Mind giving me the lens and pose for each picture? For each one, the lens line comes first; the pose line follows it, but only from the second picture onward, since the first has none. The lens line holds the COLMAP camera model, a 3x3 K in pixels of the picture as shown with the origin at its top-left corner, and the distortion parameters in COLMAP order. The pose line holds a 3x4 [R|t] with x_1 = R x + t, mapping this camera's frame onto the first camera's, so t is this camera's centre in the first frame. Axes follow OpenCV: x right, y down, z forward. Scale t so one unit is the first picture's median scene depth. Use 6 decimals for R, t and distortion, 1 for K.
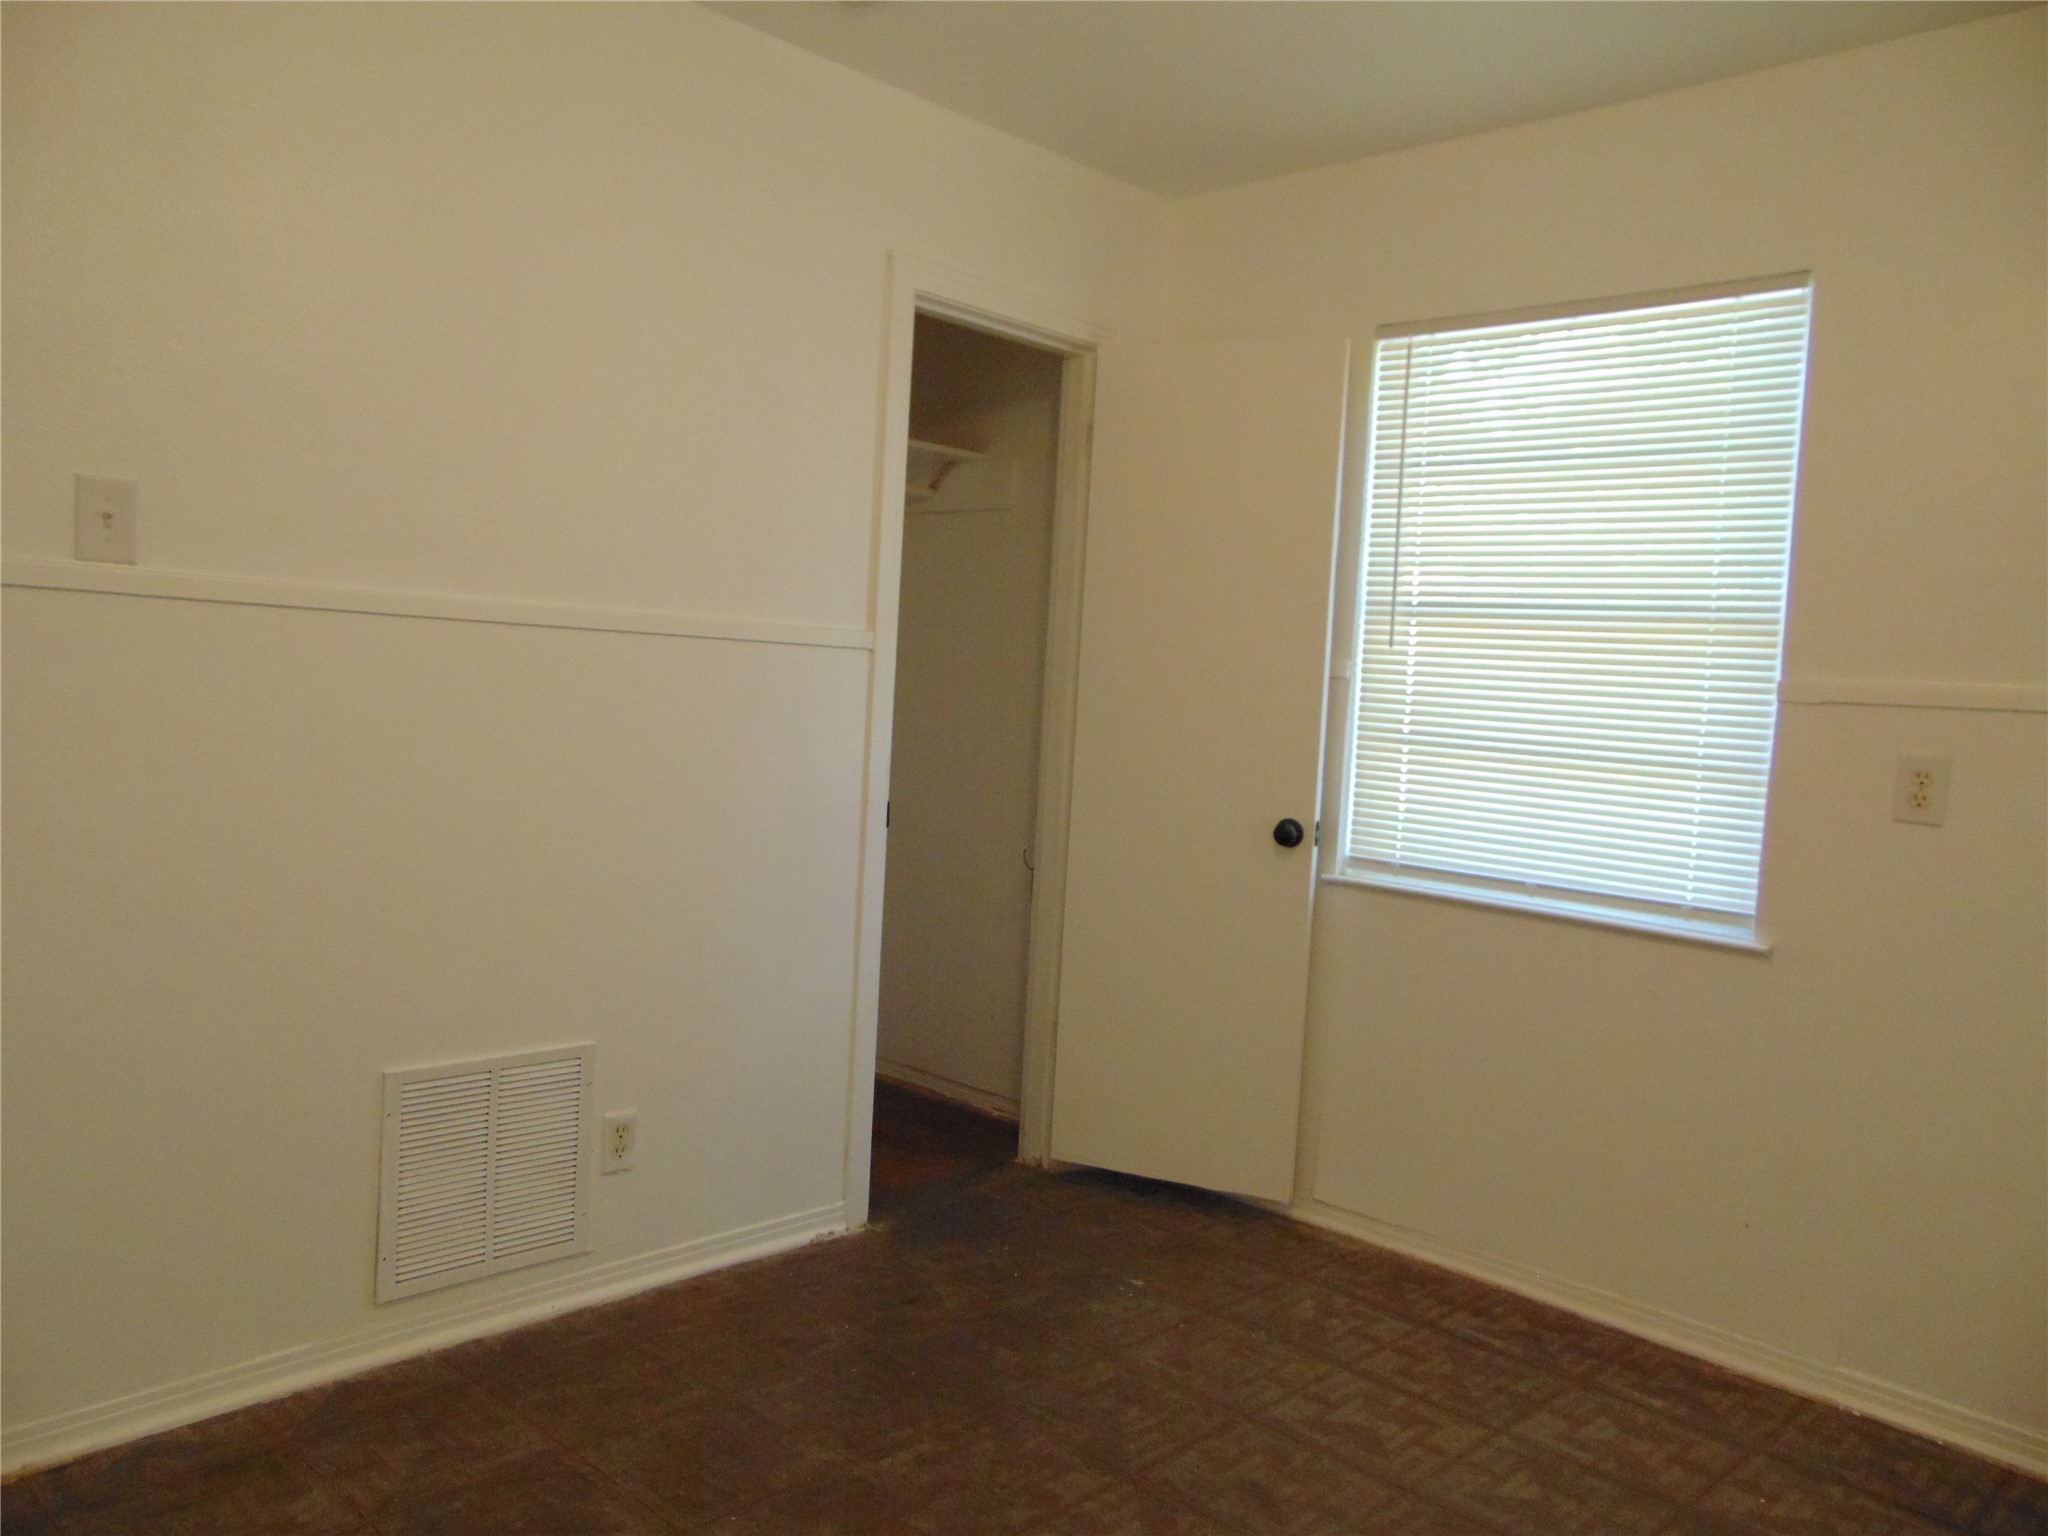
lens RADIAL K [[1527.4, 0, 983.8], [0, 1527.4, 760.9], [0, 0, 1]] dist [-0.030006, 0.061506]
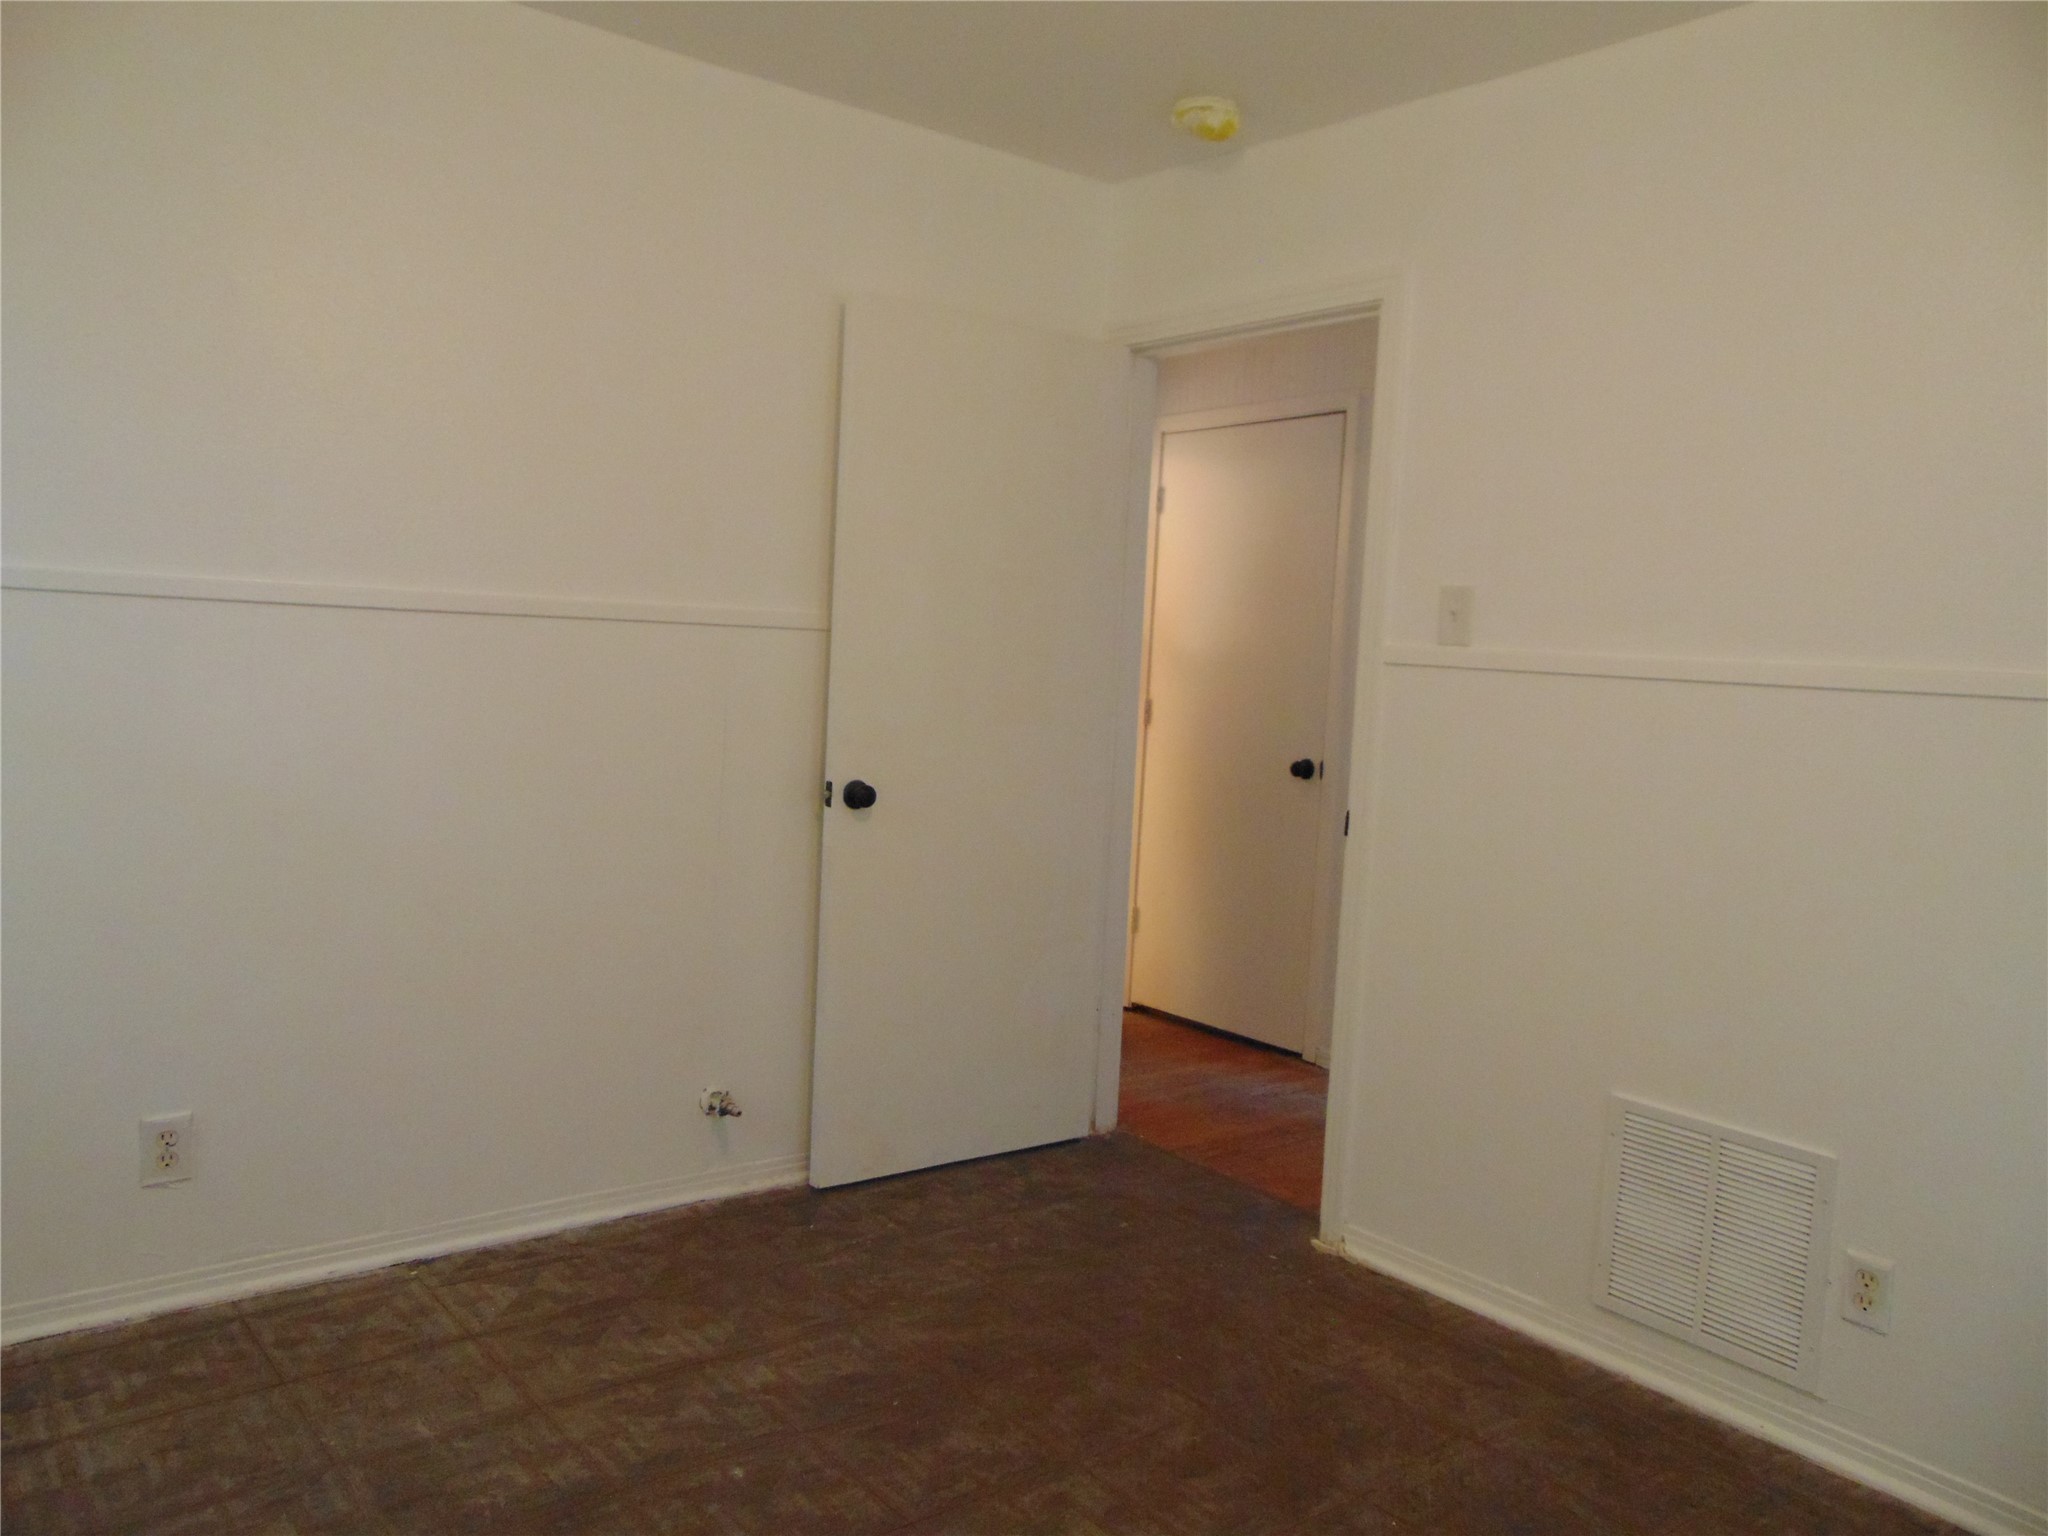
lens RADIAL K [[1527.4, 0, 1023.8], [0, 1527.4, 768.8], [0, 0, 1]] dist [-0.030006, 0.061506]
pose [[-0.144960, 0.005160, -0.989424, 0.726370], [-0.111218, 0.993564, 0.021477, -0.003626], [0.983167, 0.113155, -0.143453, 0.693254]]
